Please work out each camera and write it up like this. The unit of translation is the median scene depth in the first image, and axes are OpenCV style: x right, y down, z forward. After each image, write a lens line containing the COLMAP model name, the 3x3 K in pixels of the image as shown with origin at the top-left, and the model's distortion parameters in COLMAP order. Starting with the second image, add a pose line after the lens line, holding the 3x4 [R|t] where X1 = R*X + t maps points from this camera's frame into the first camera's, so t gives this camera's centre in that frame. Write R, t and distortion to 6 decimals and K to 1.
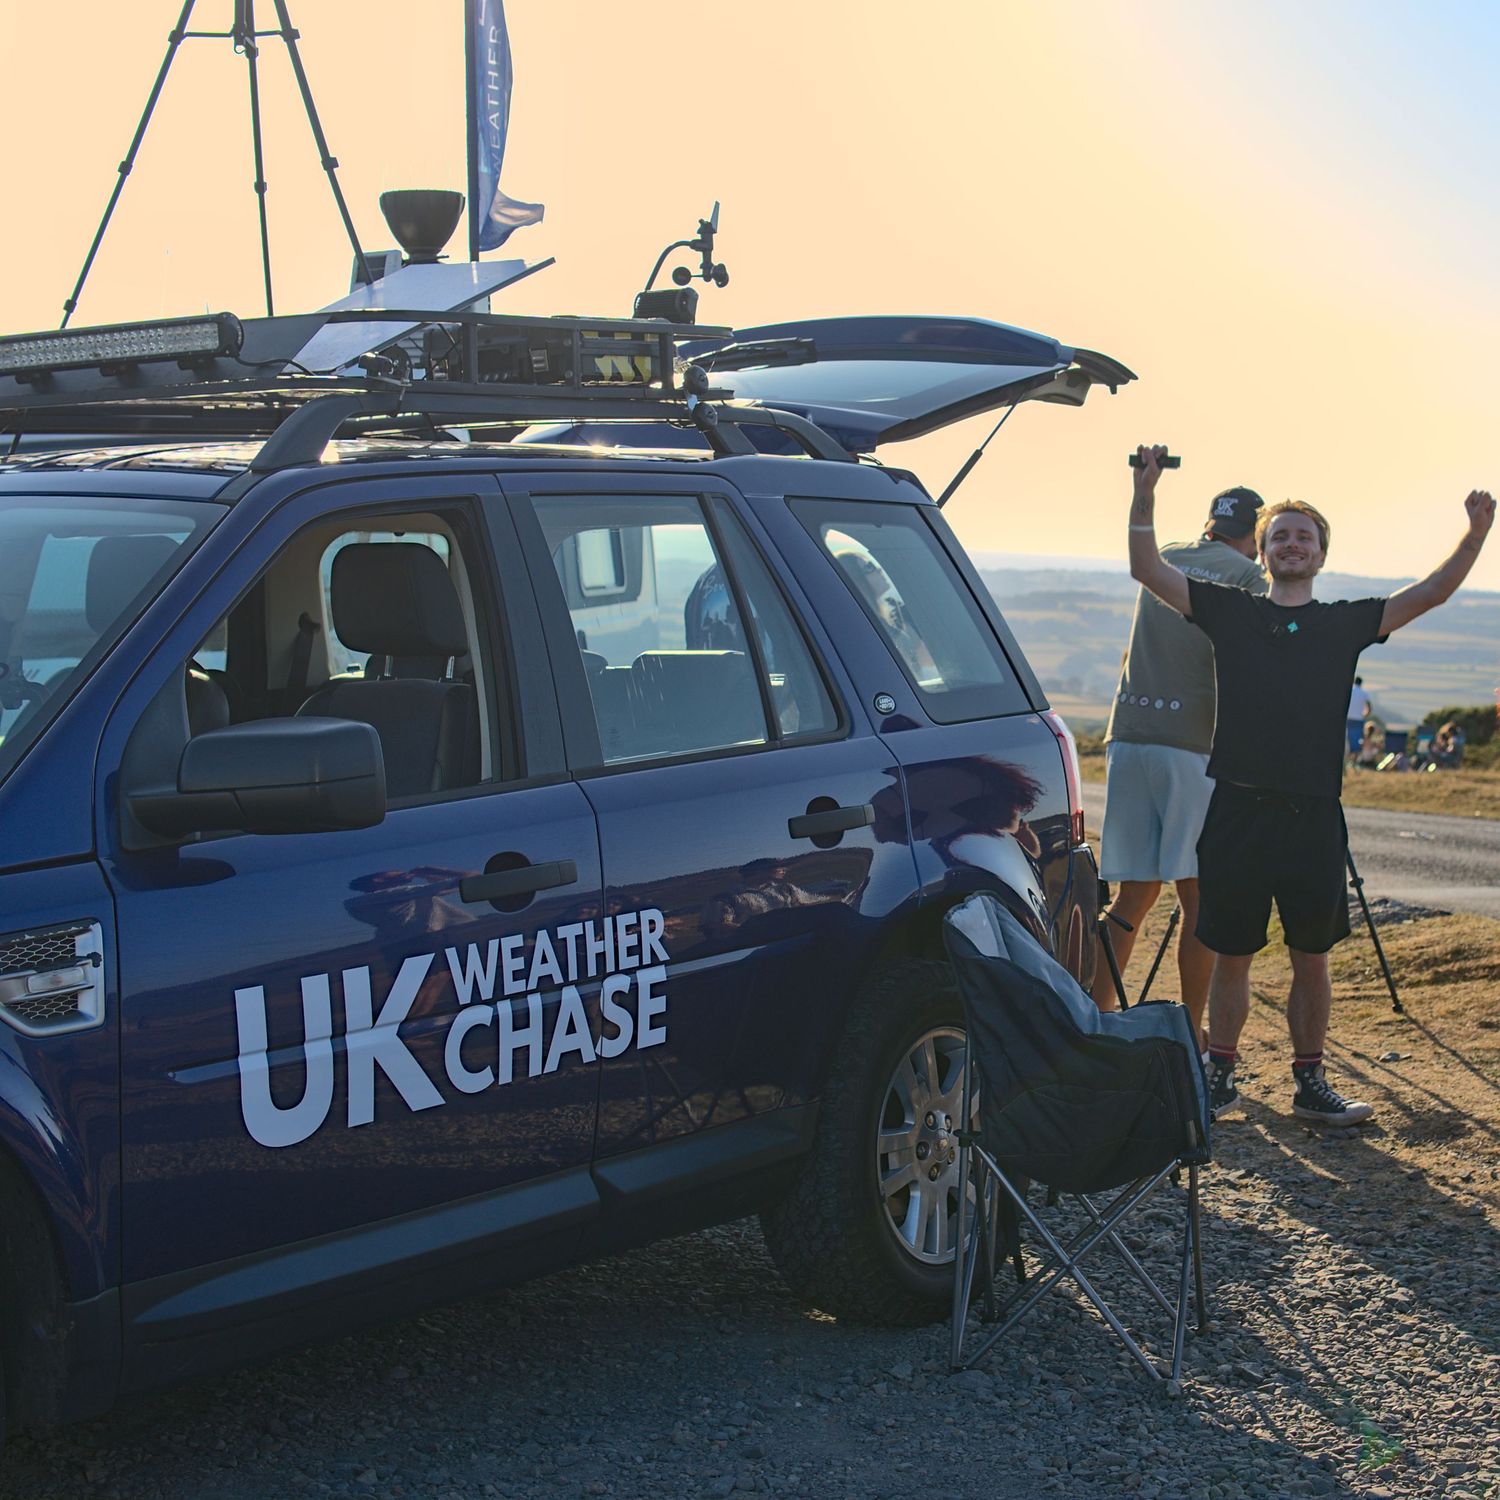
lens RADIAL K [[3374.1, 0, 750.0], [0, 3374.1, 750.0], [0, 0, 1]] dist [-0.311352, -0.016773]
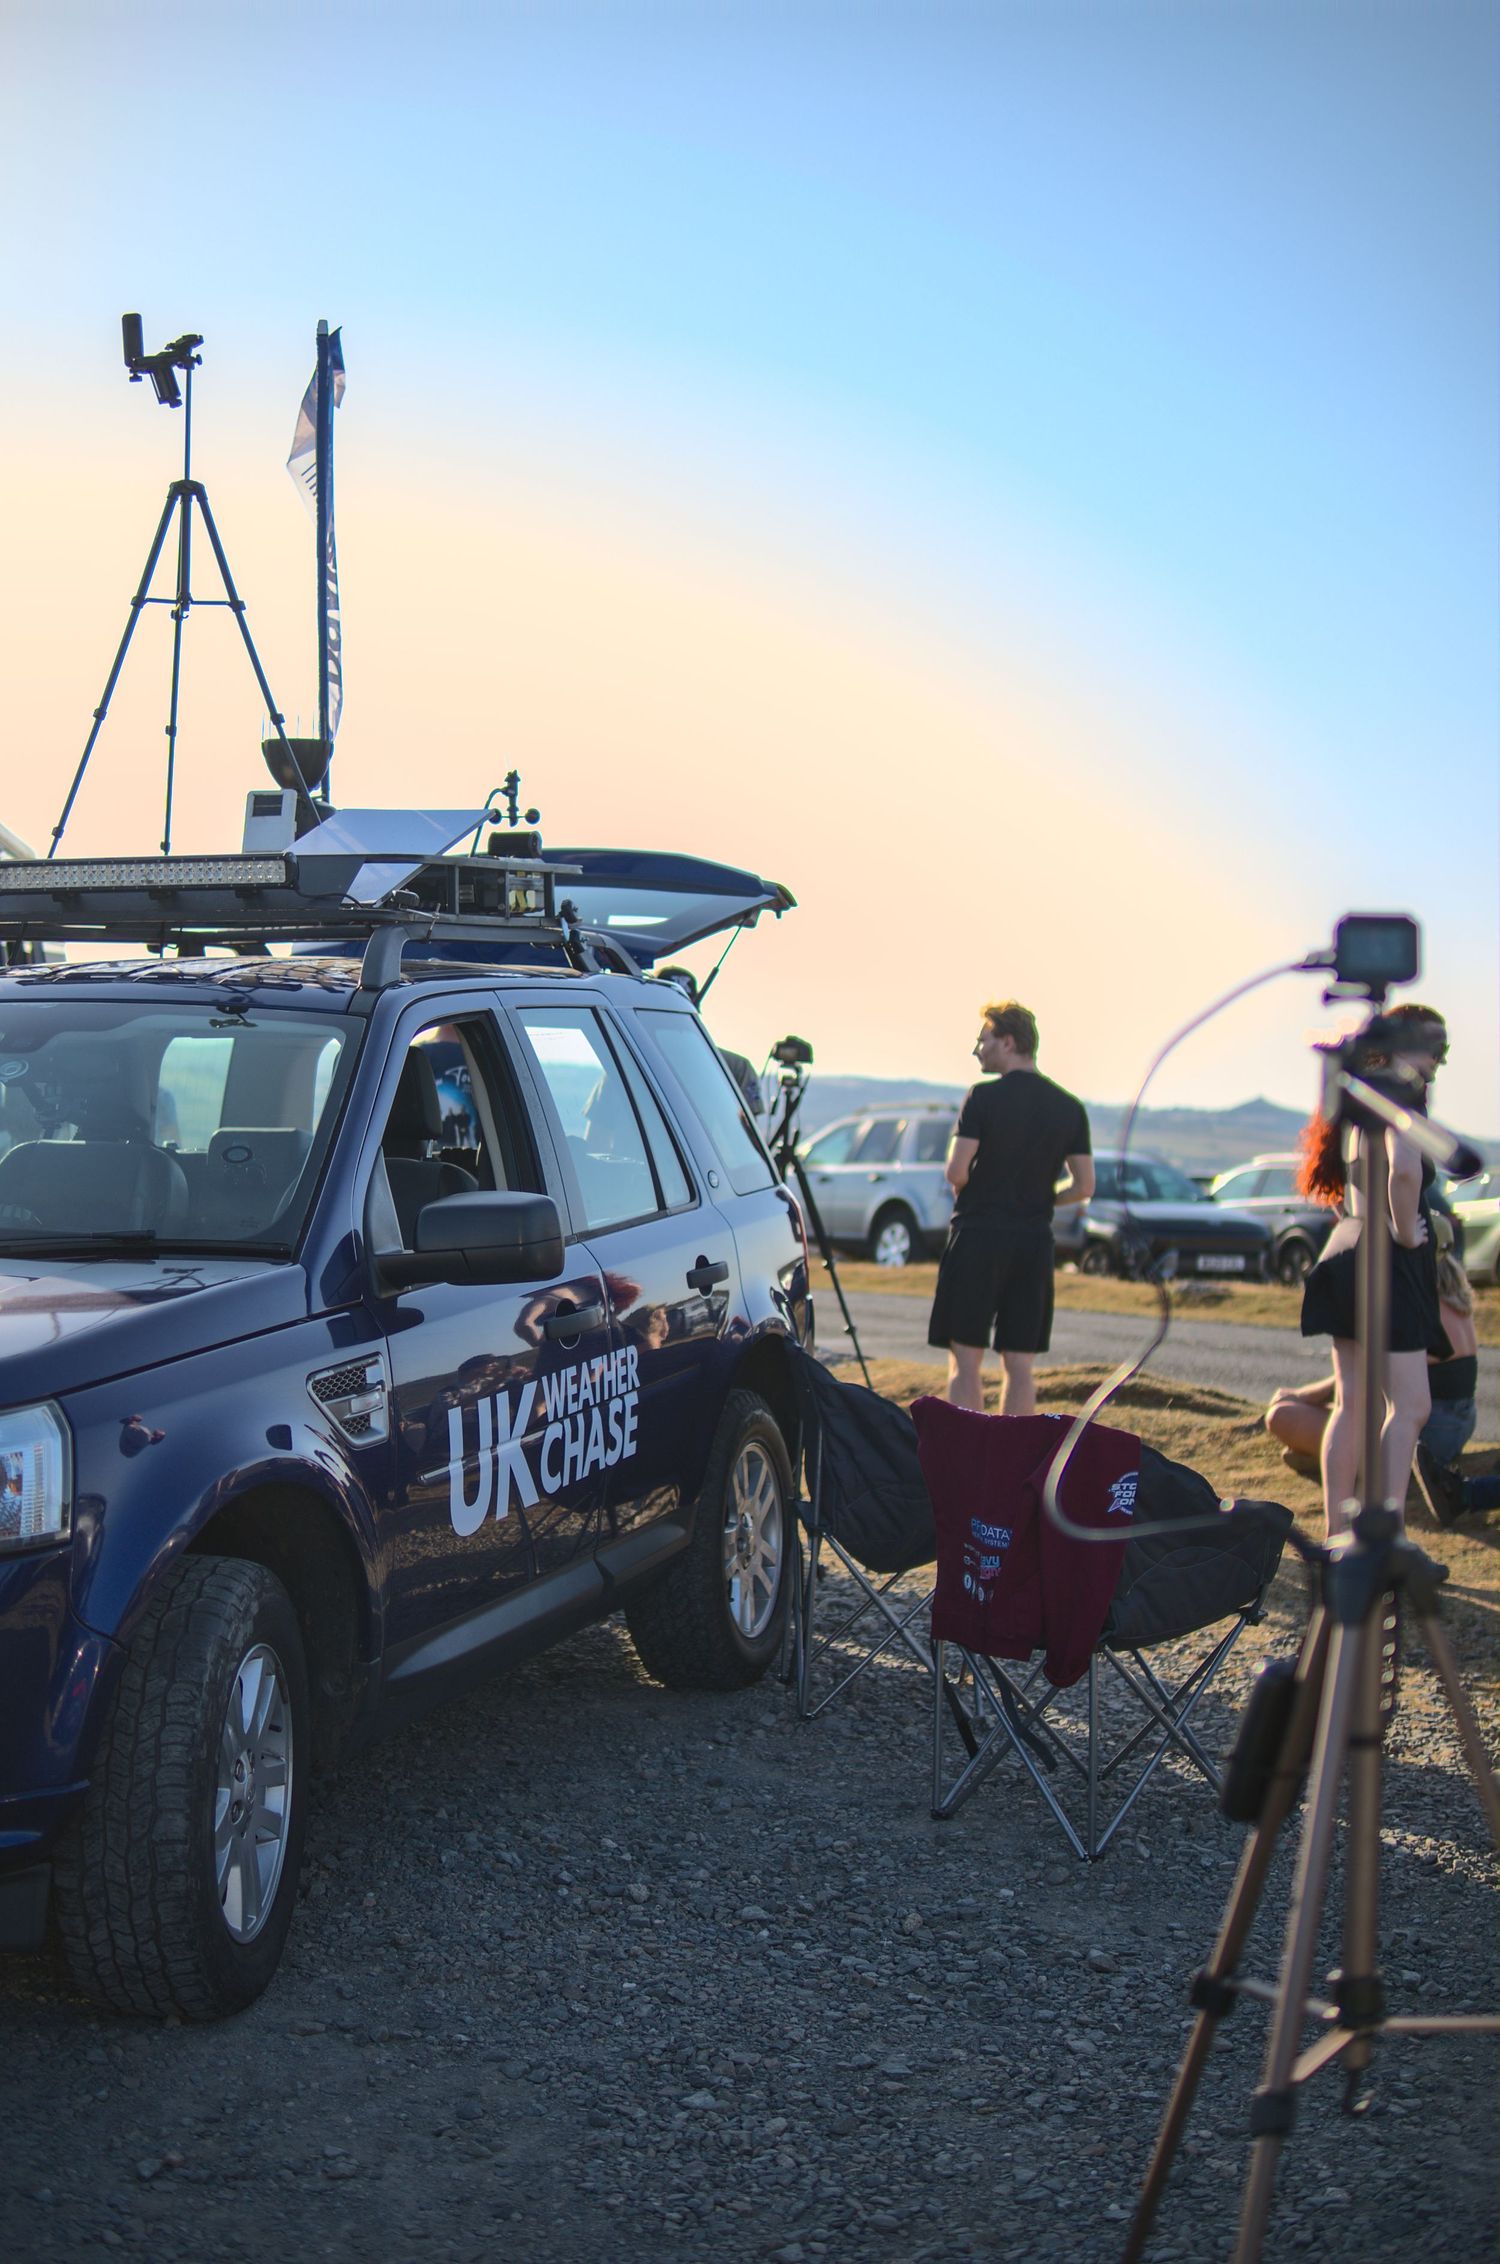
lens RADIAL K [[3310.9, 0, 750.0], [0, 3310.9, 1132.0], [0, 0, 1]] dist [-0.254884, -0.053914]
pose [[0.959260, 0.006756, 0.282442, -0.331134], [0.000215, 0.999696, -0.024644, -0.001346], [-0.282523, 0.023701, 0.958968, -0.180727]]
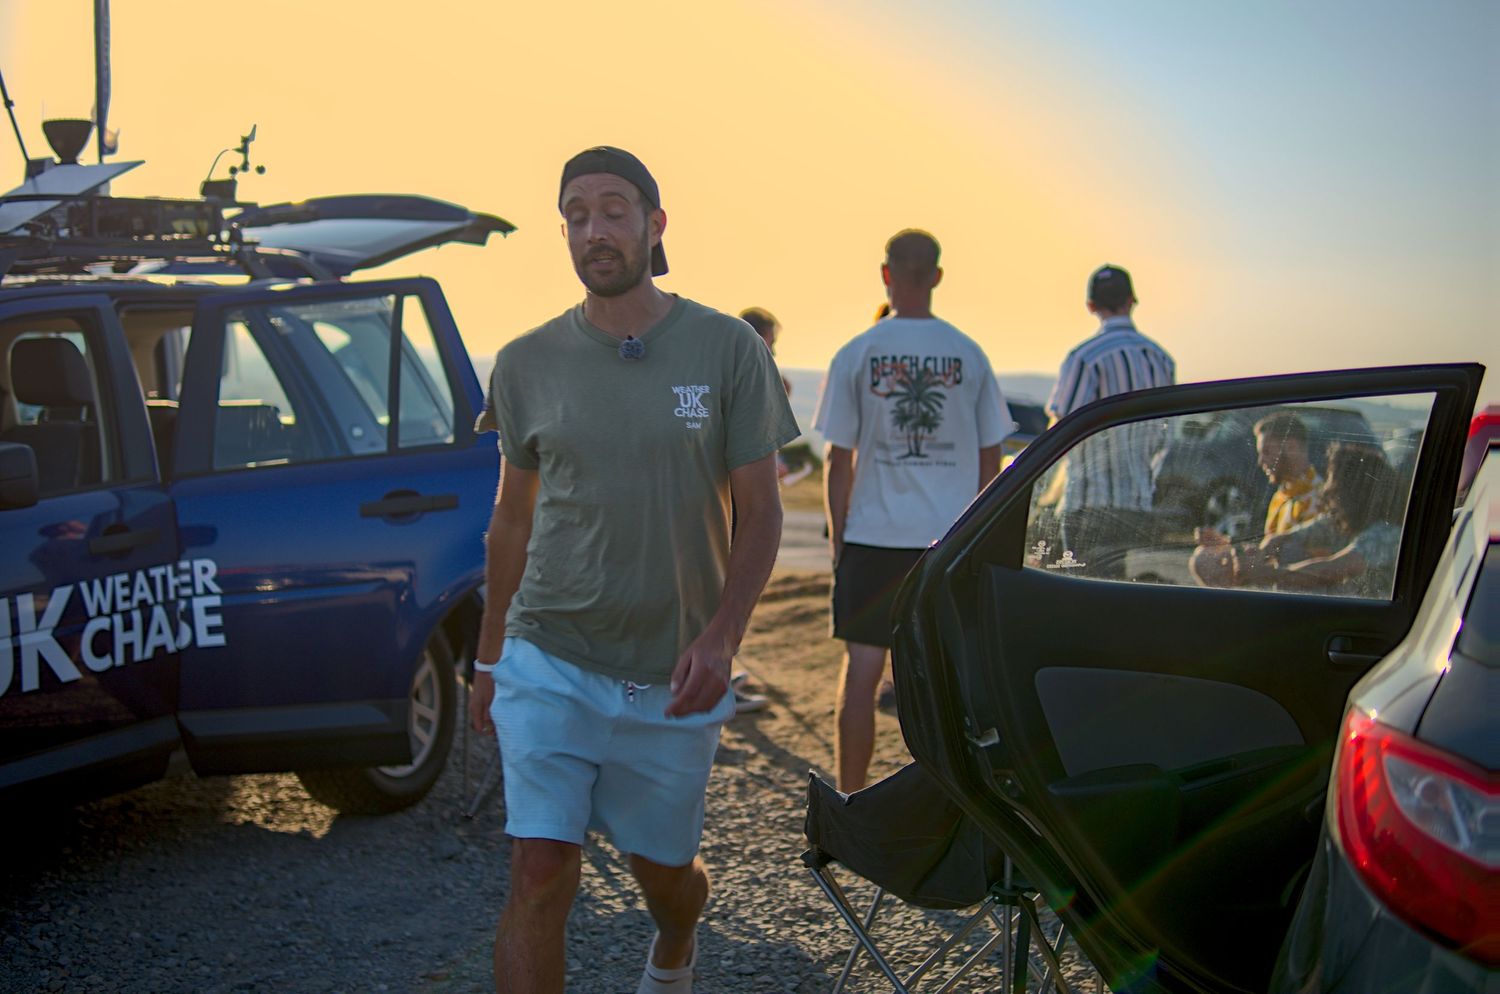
lens RADIAL K [[2193.6, 0, 750.0], [0, 2193.6, 497.0], [0, 0, 1]] dist [-0.254884, -0.053914]
pose [[0.980205, -0.022146, 0.196745, 0.023504], [0.020034, 0.999718, 0.012715, 0.009580], [-0.196971, -0.008522, 0.980372, -0.079581]]
